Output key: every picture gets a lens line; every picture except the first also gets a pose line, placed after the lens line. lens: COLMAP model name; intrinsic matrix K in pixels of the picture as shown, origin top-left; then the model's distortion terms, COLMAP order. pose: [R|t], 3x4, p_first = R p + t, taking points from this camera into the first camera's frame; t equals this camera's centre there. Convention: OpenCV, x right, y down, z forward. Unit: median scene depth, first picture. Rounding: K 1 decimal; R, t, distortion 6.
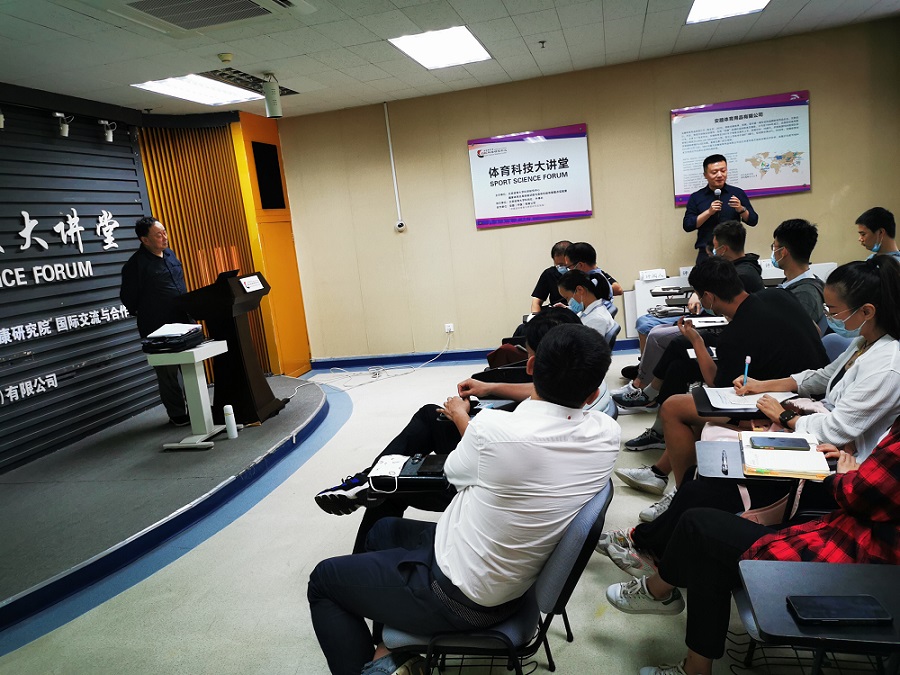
lens RADIAL K [[694.5, 0, 451.6], [0, 694.5, 340.6], [0, 0, 1]] dist [0.046559, -0.045204]
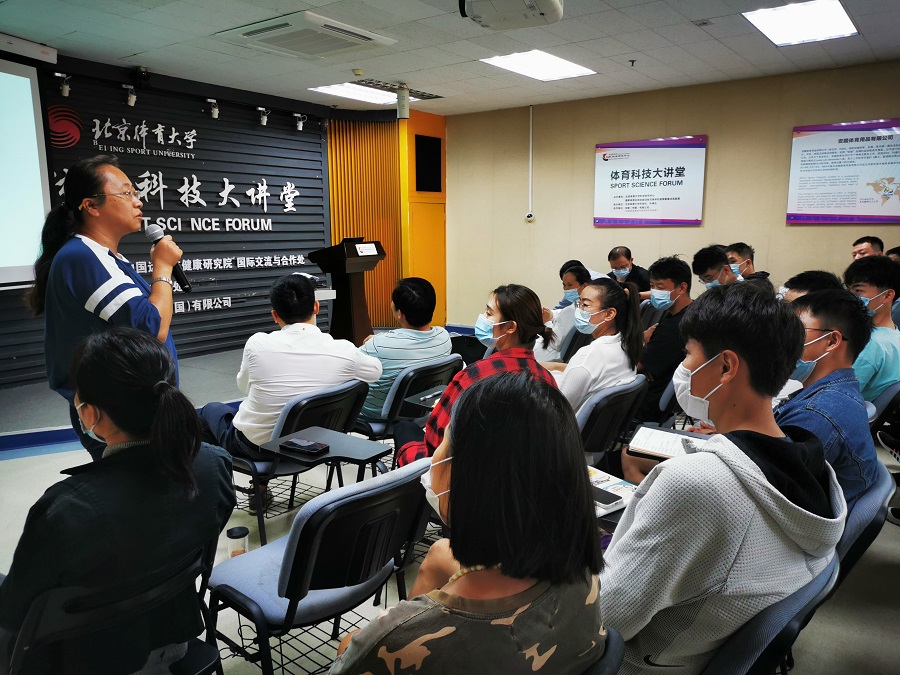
lens RADIAL K [[694.5, 0, 453.0], [0, 694.5, 340.0], [0, 0, 1]] dist [0.046559, -0.045204]
pose [[0.917648, 0.164898, -0.361568, 0.325429], [-0.157758, 0.986241, 0.049403, -0.006494], [0.364740, 0.011706, 0.931036, -0.110746]]
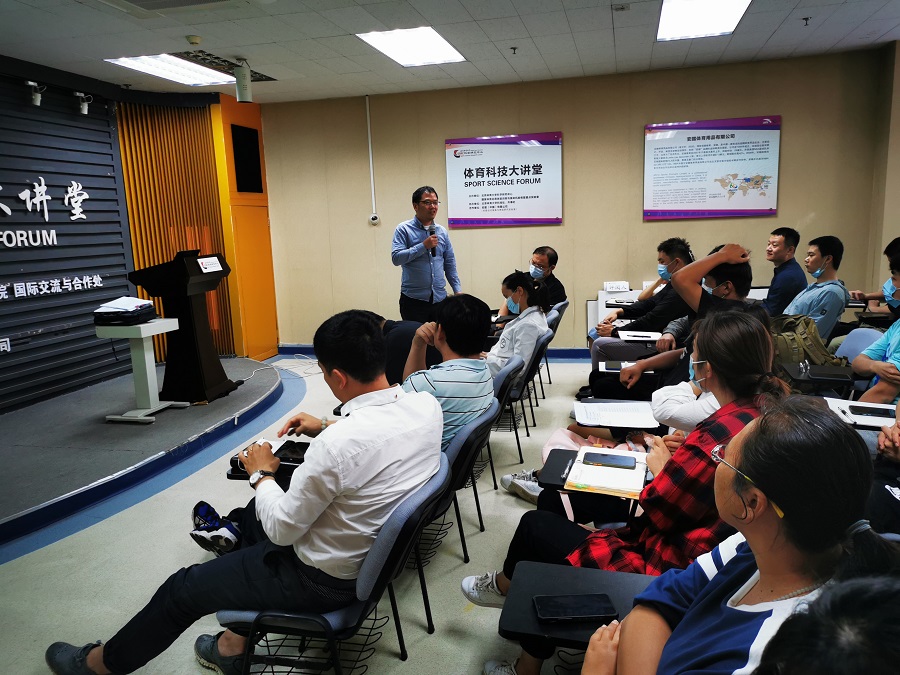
lens RADIAL K [[694.5, 0, 452.8], [0, 694.5, 340.9], [0, 0, 1]] dist [0.046559, -0.045204]
pose [[0.997054, 0.076646, -0.003100, 0.073550], [-0.076626, 0.997041, 0.006060, -0.004328], [0.003556, -0.005804, 0.999977, -0.013164]]
